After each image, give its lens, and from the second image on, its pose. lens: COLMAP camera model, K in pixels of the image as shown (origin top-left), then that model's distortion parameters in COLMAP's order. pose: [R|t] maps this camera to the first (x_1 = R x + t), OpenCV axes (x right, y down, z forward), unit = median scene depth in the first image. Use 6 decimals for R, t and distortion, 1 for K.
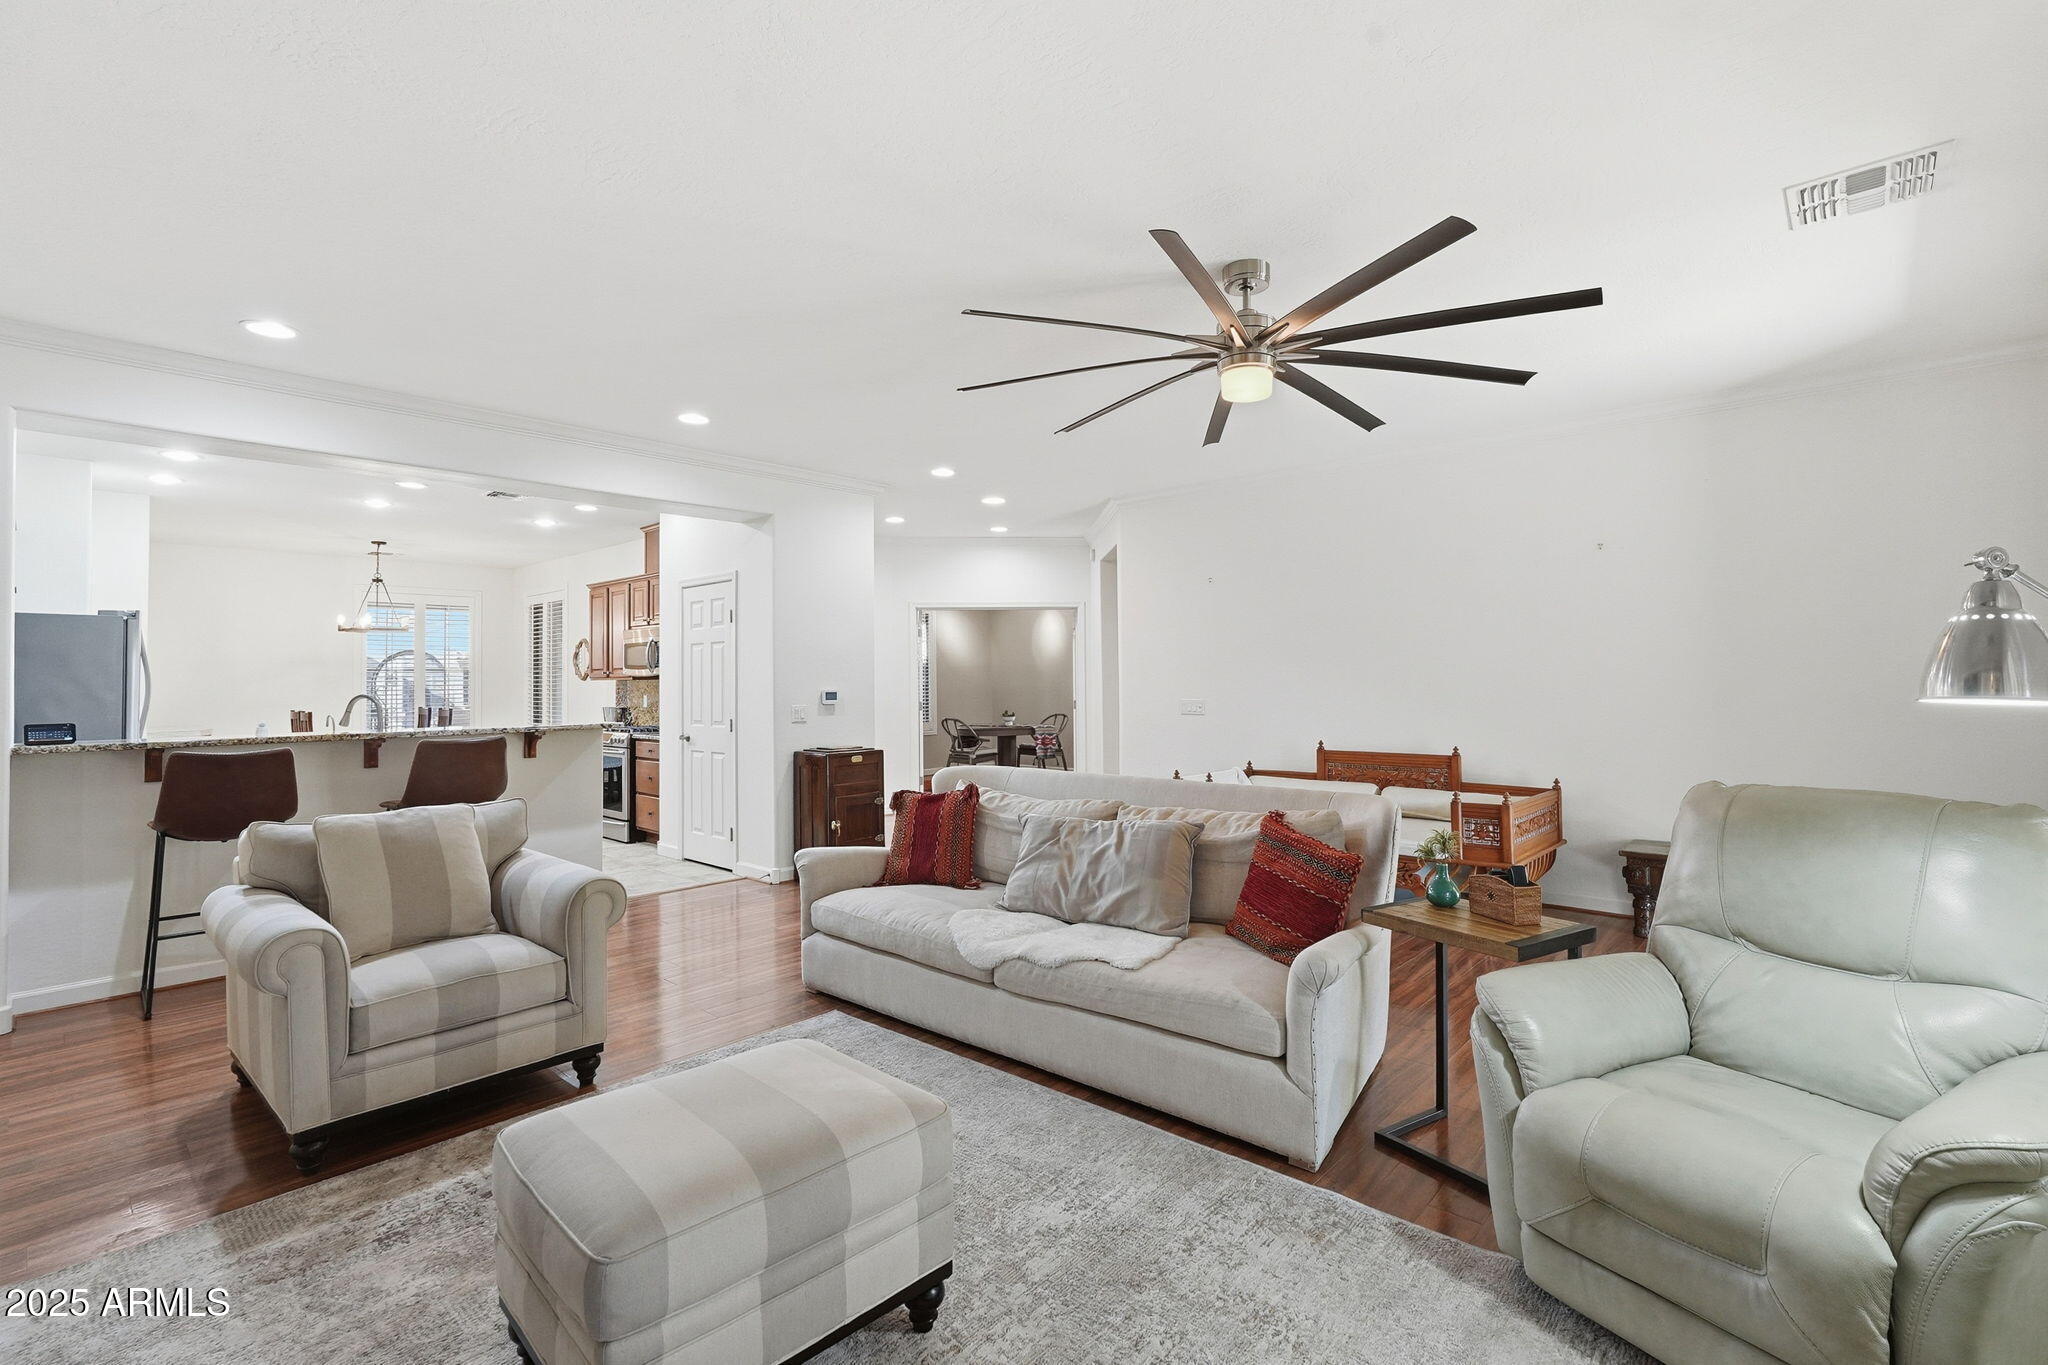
lens RADIAL K [[903.1, 0, 1011.2], [0, 903.1, 686.4], [0, 0, 1]] dist [-0.003011, 0.000080]
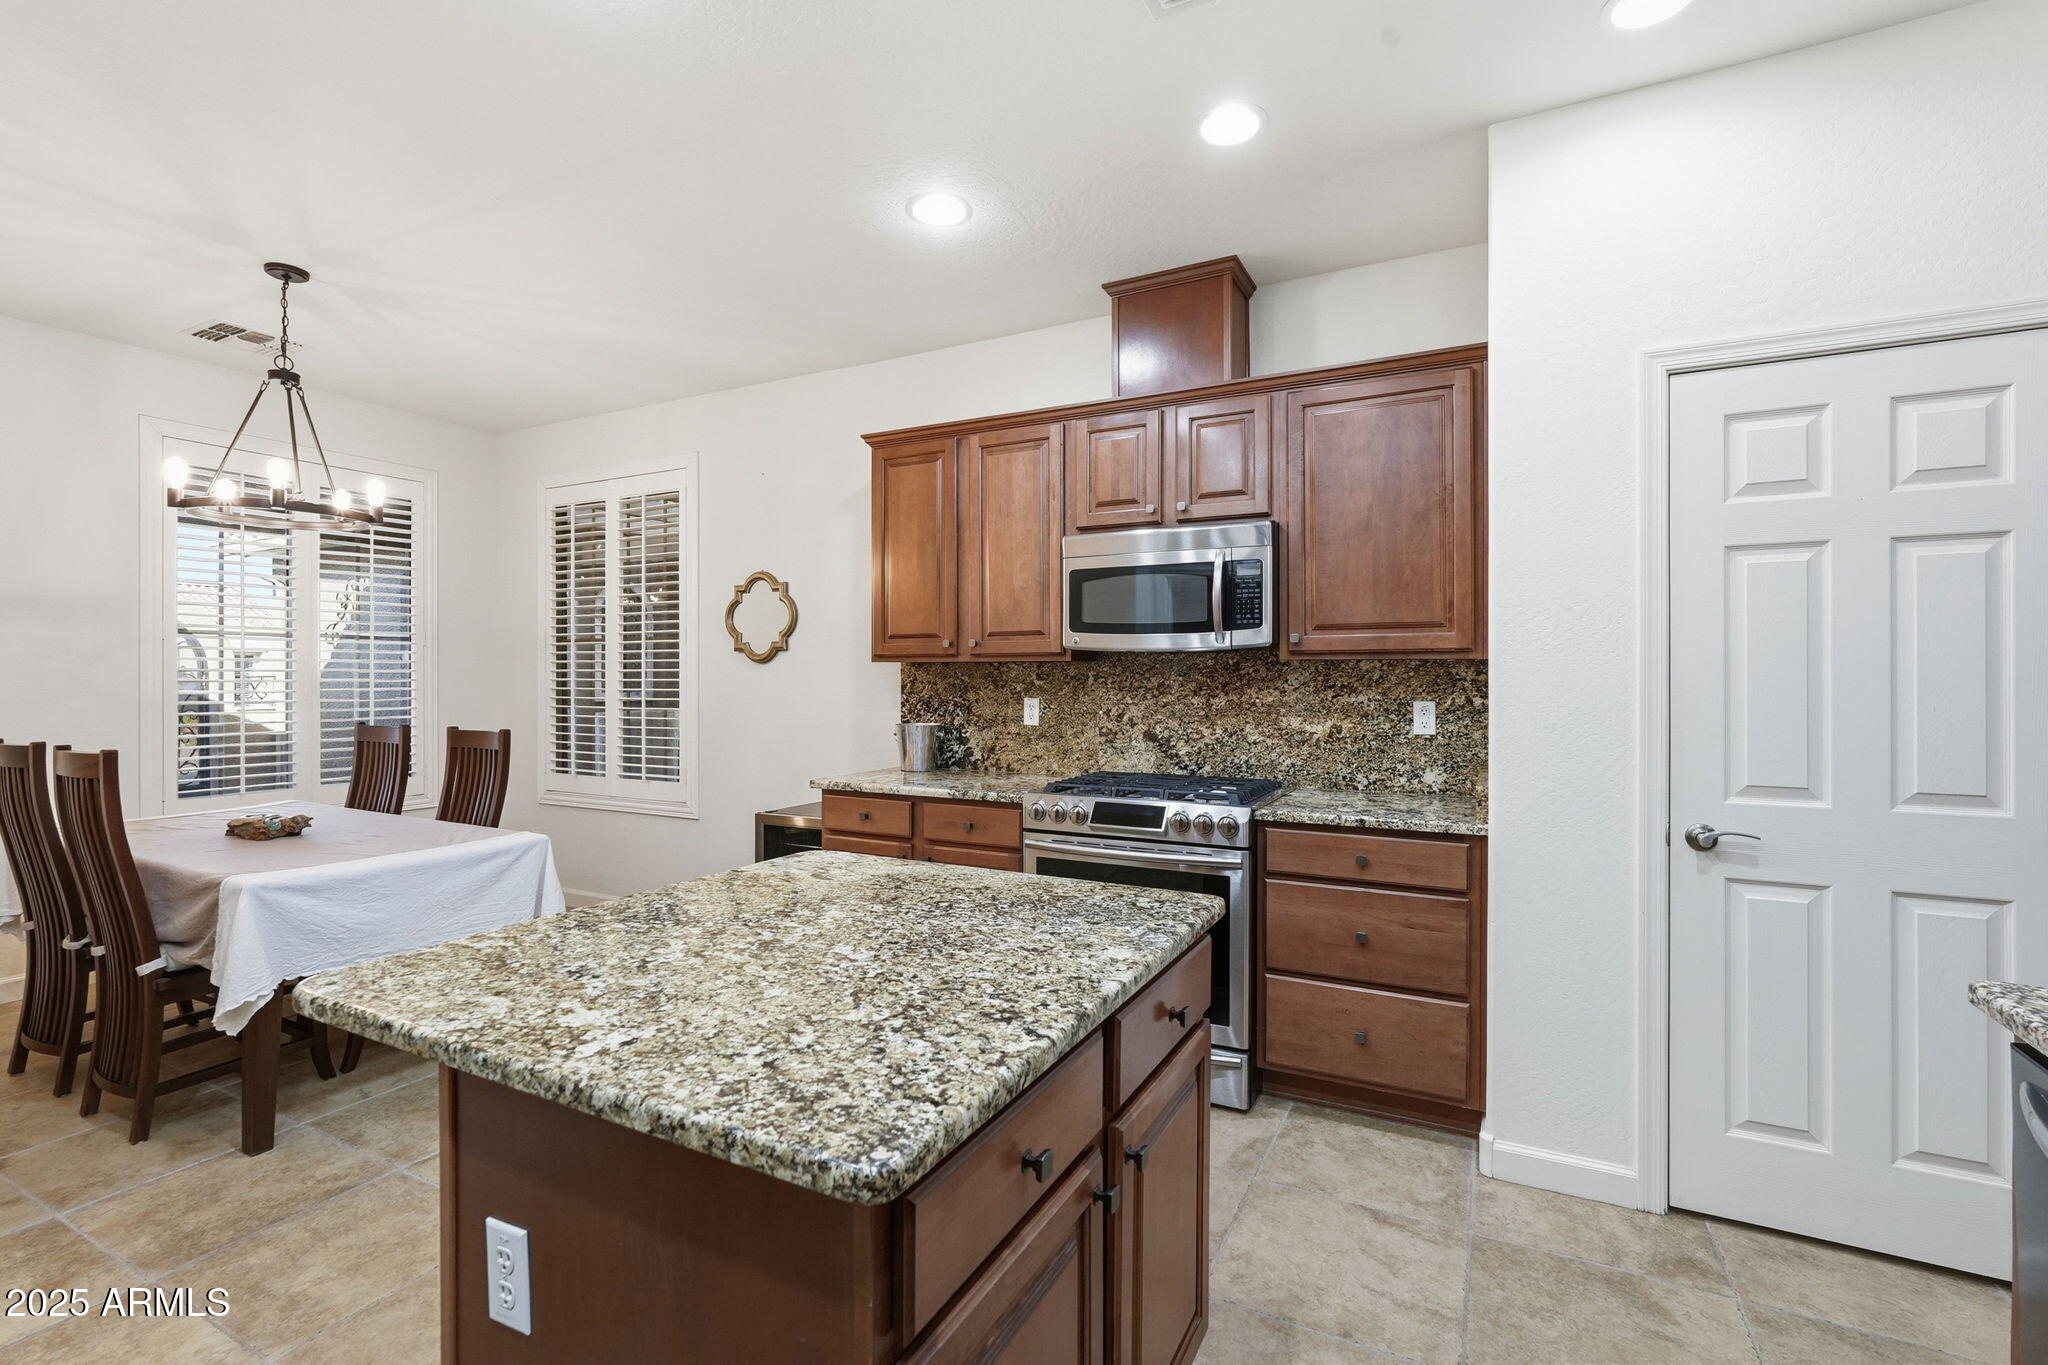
lens RADIAL K [[921.4, 0, 1034.0], [0, 921.4, 674.3], [0, 0, 1]] dist [-0.011307, 0.001028]
pose [[0.960208, 0.014065, 0.278930, -0.740813], [-0.011904, 0.999885, -0.009438, 0.003638], [-0.279031, 0.005742, 0.960265, 0.814062]]
